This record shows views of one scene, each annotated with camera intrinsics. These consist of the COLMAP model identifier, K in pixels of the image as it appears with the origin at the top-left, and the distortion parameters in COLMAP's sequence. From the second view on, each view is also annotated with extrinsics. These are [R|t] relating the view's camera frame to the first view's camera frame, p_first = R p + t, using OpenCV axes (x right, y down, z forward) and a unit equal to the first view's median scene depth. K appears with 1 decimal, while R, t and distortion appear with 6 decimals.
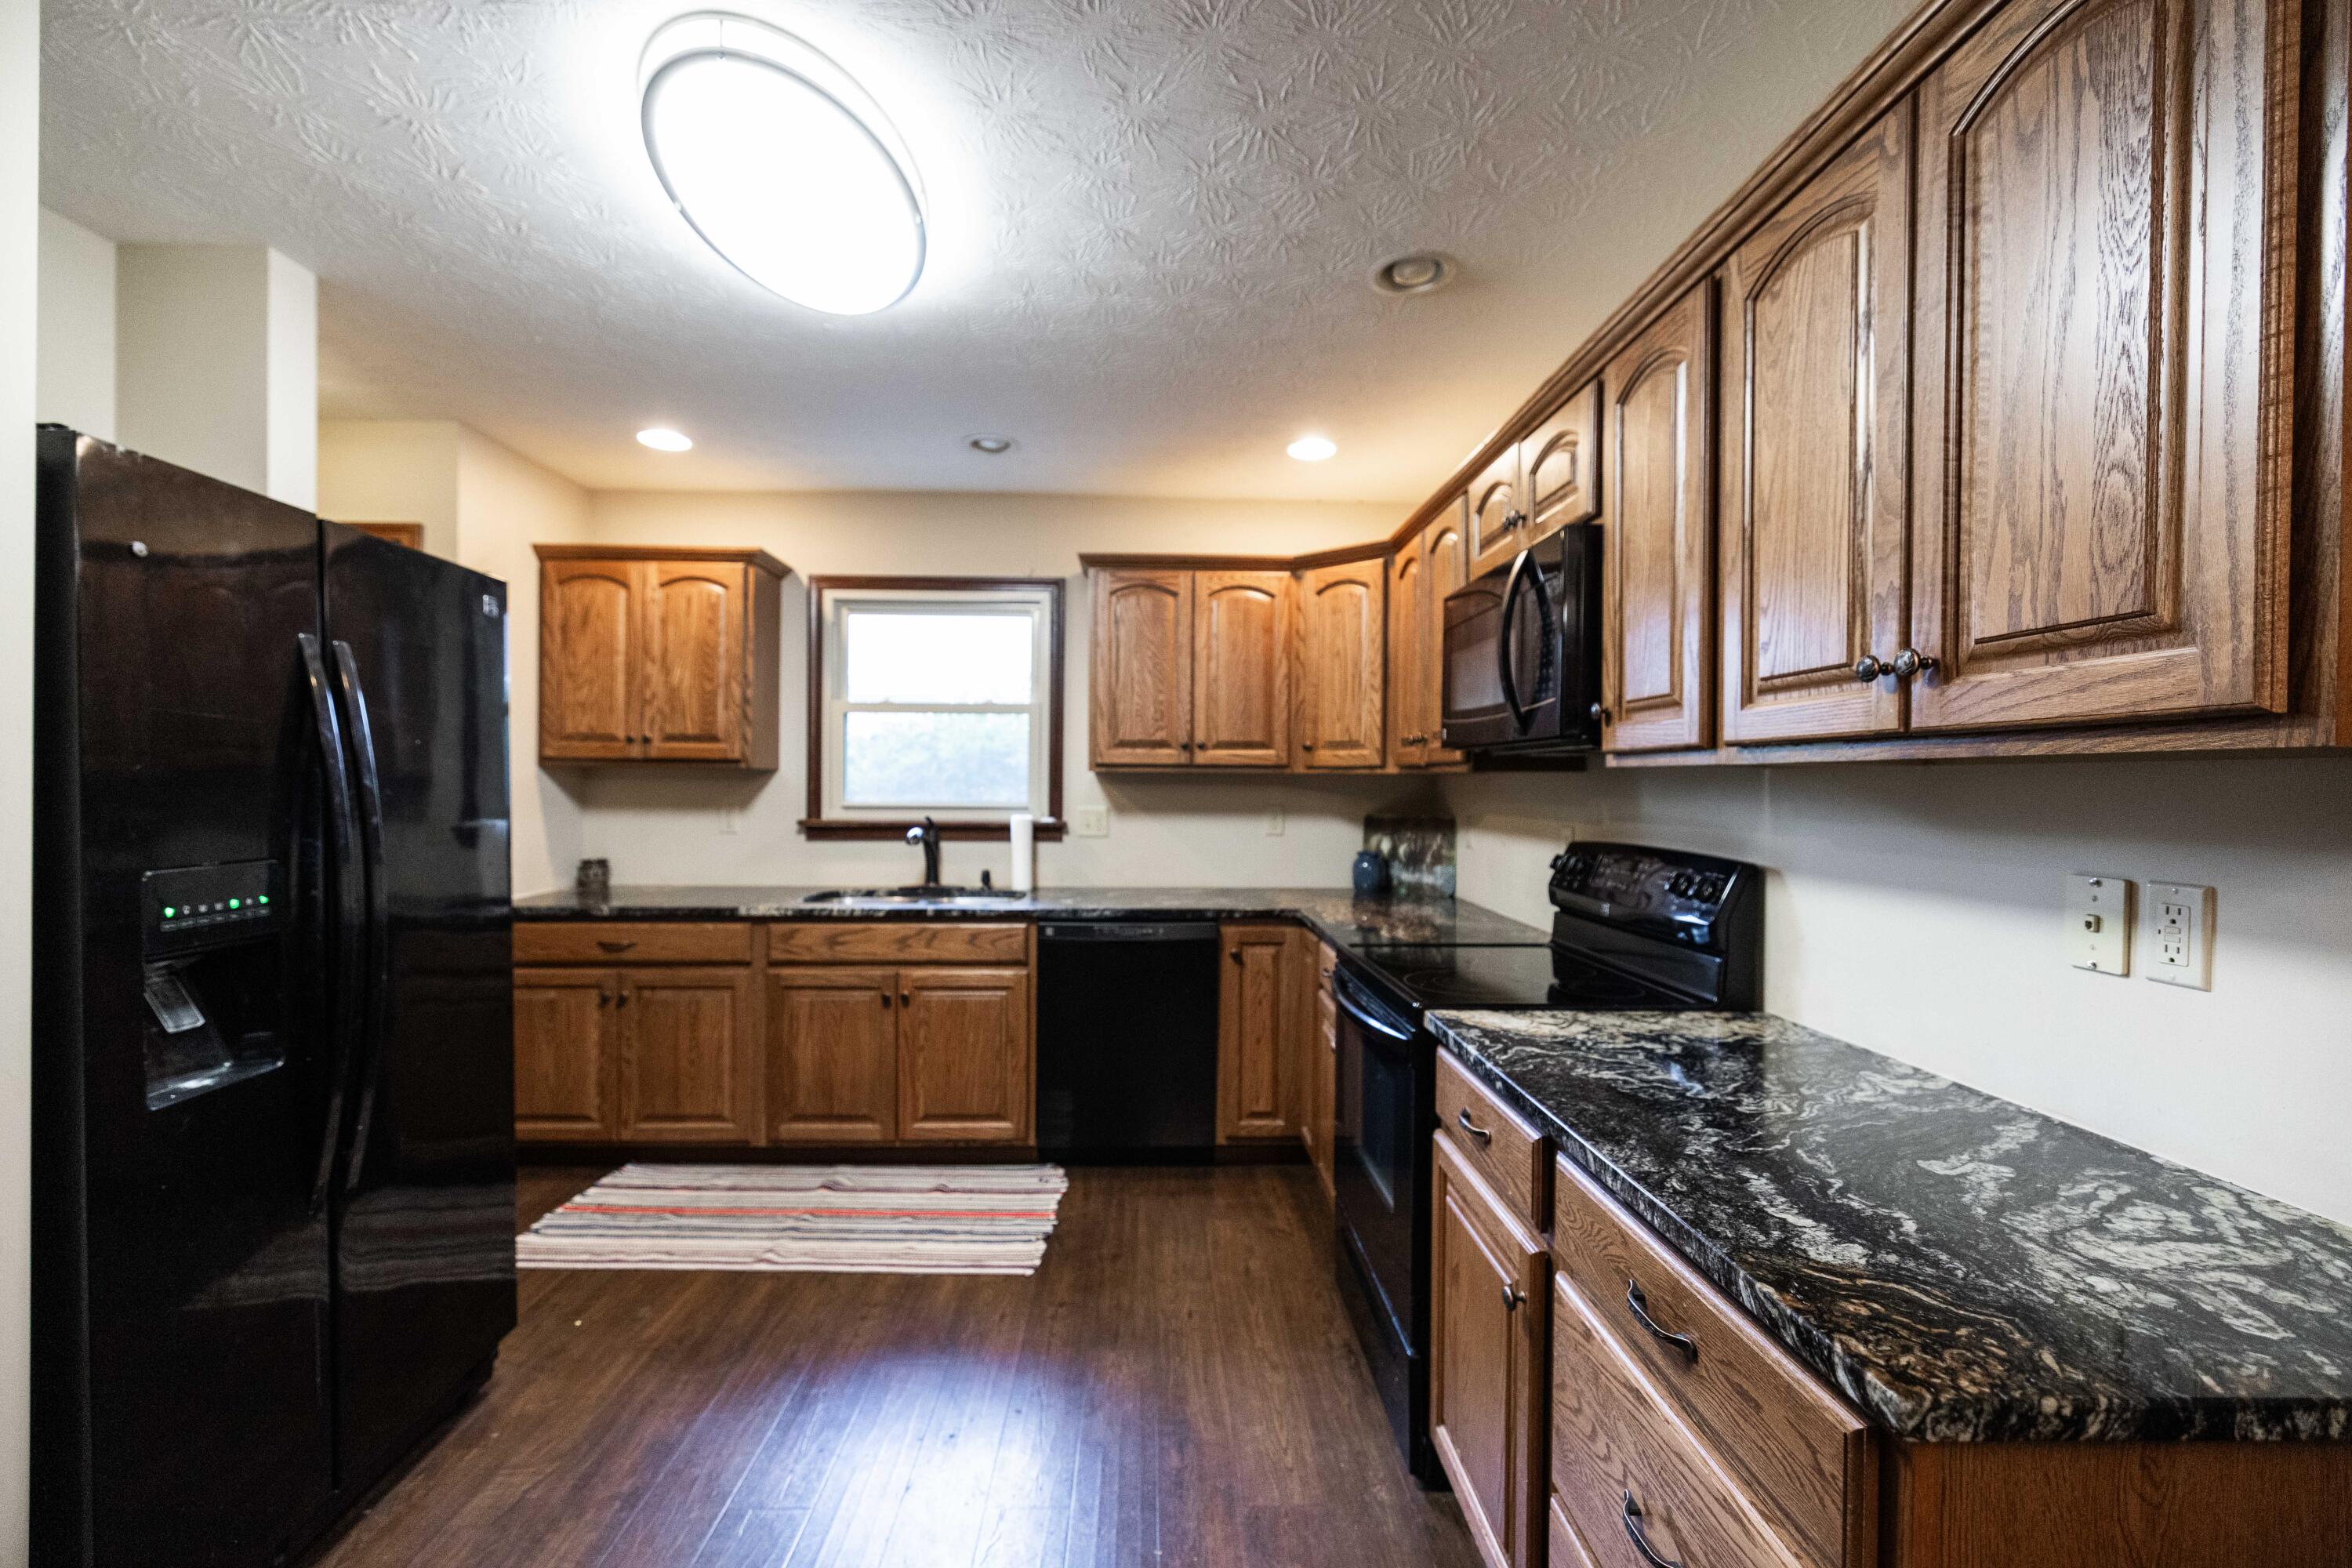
lens RADIAL K [[977.5, 0, 1172.0], [0, 977.5, 788.3], [0, 0, 1]] dist [0.001857, 0.000028]
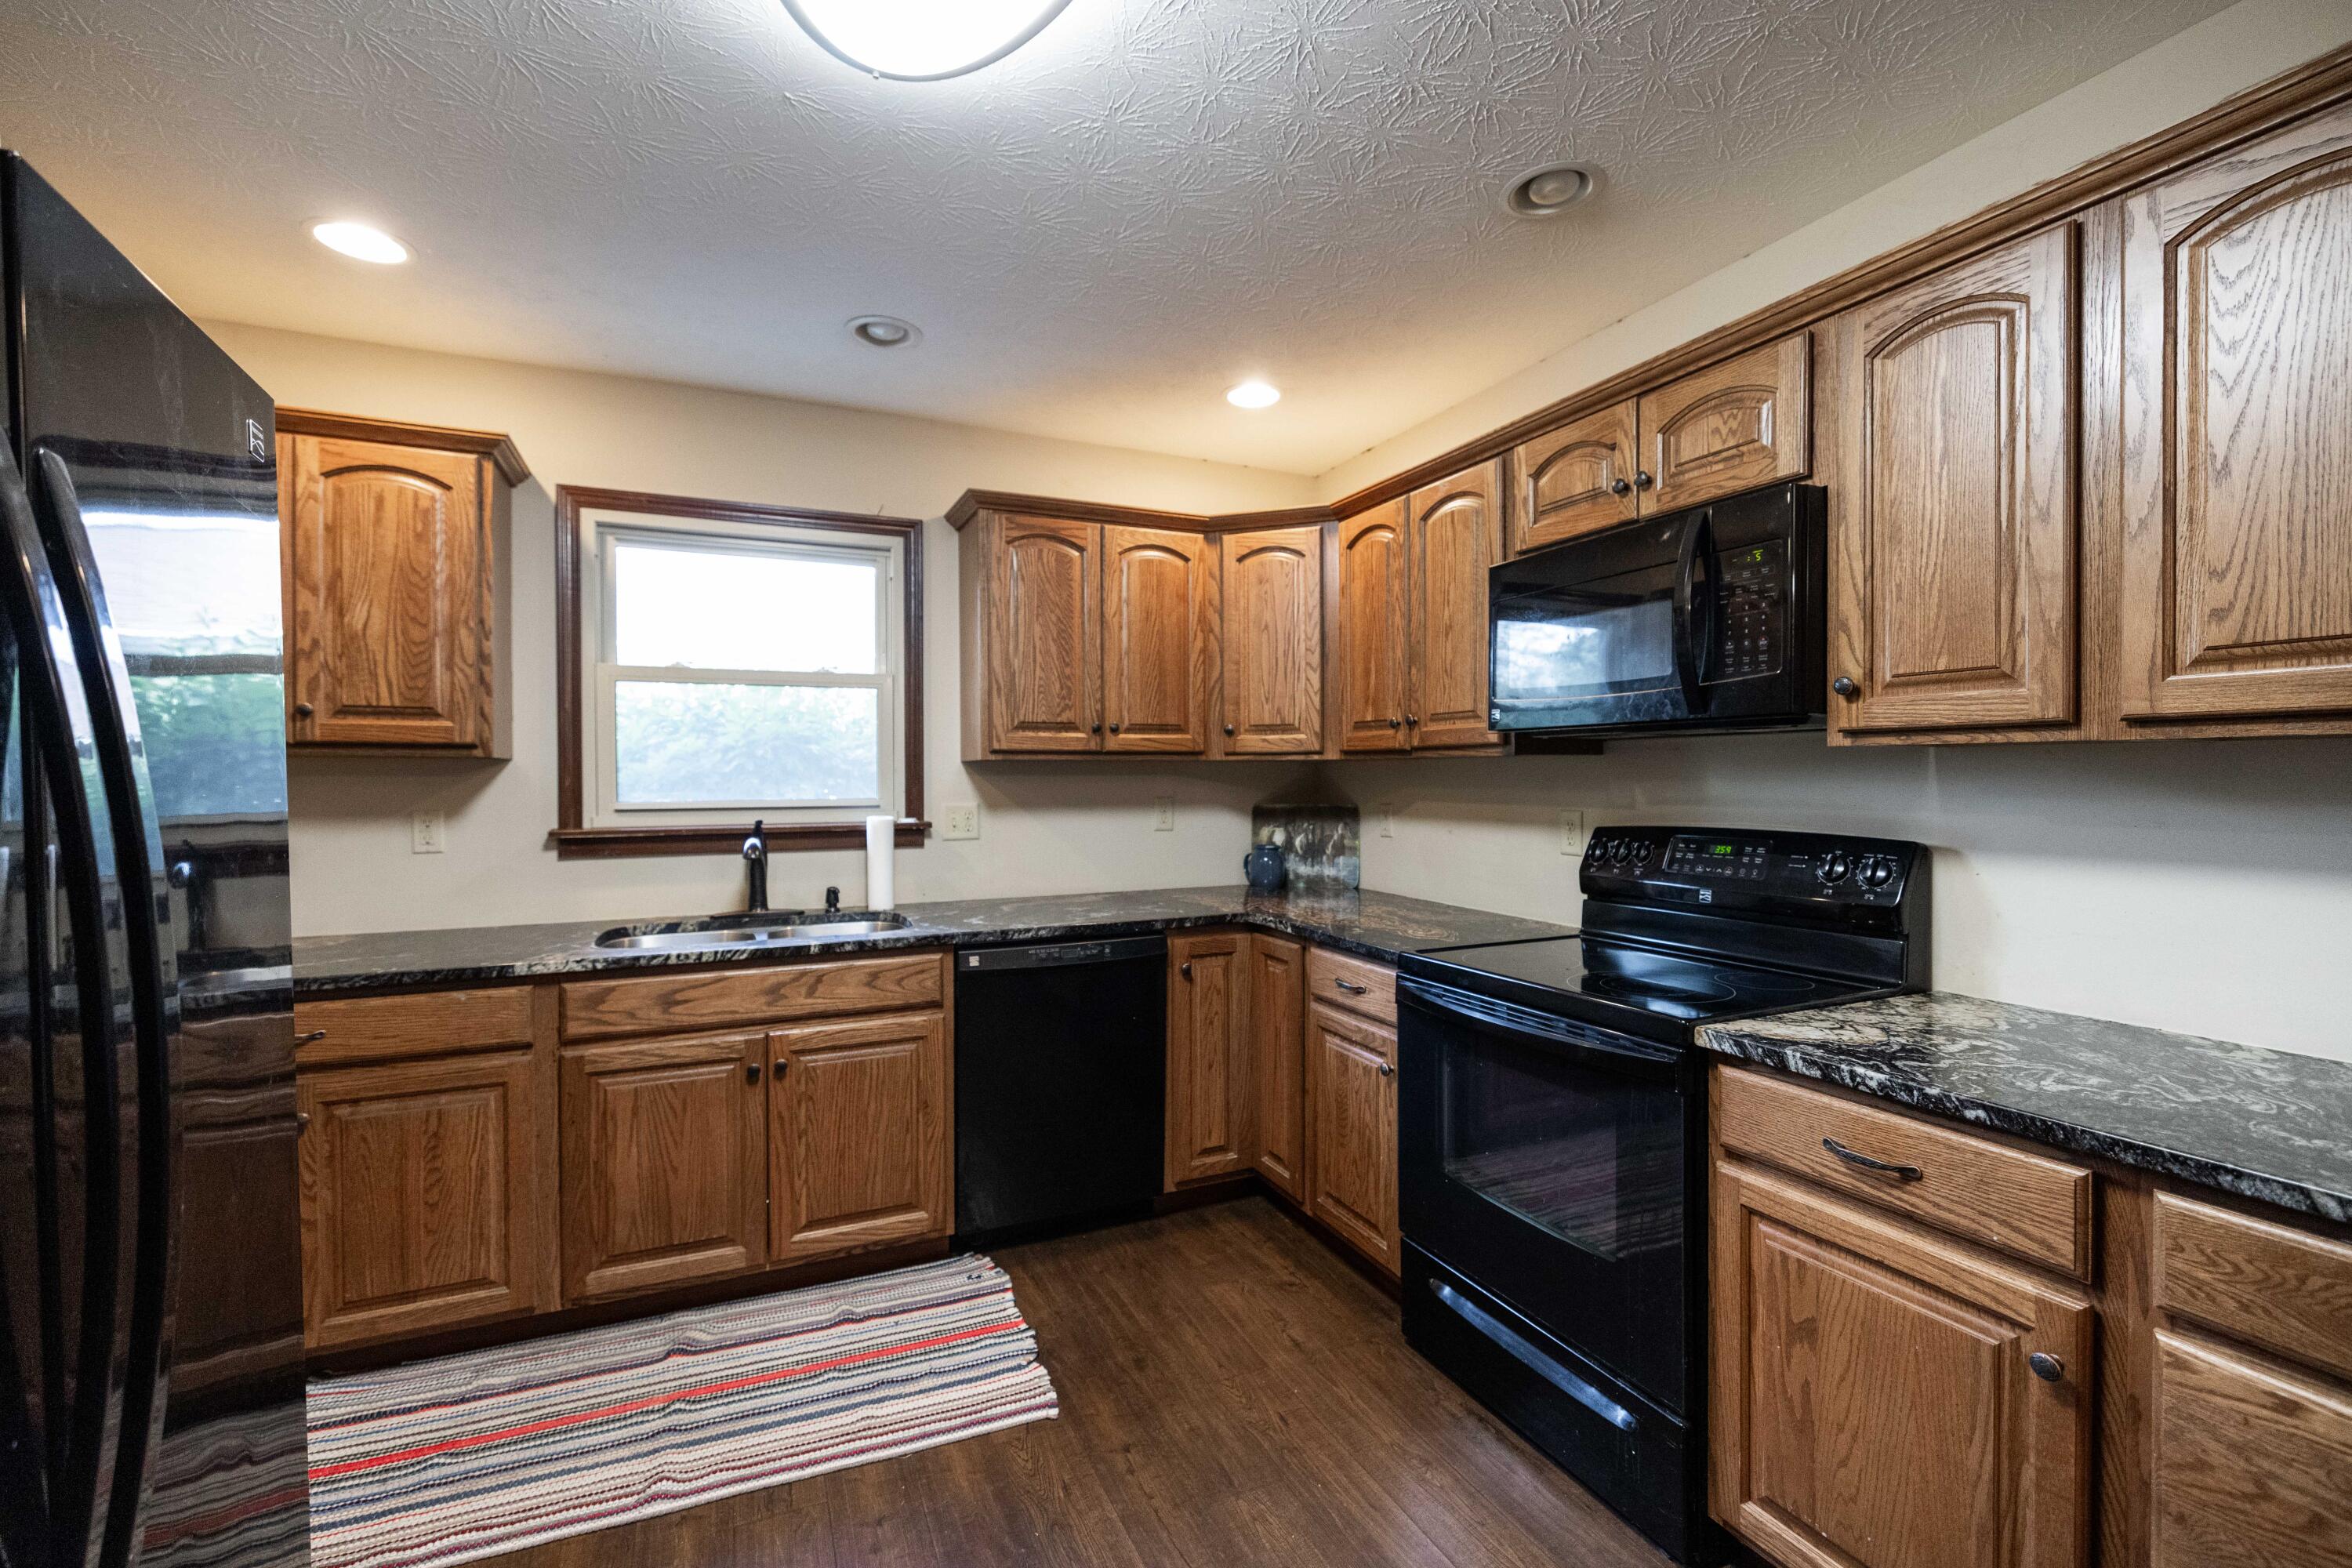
lens RADIAL K [[979.5, 0, 1167.7], [0, 979.5, 782.3], [0, 0, 1]] dist [-0.000220, -0.000091]
pose [[0.925096, -0.013500, 0.379493, -0.256863], [0.012903, 0.999908, 0.004116, 0.000562], [-0.379514, 0.001089, 0.925185, 0.191172]]
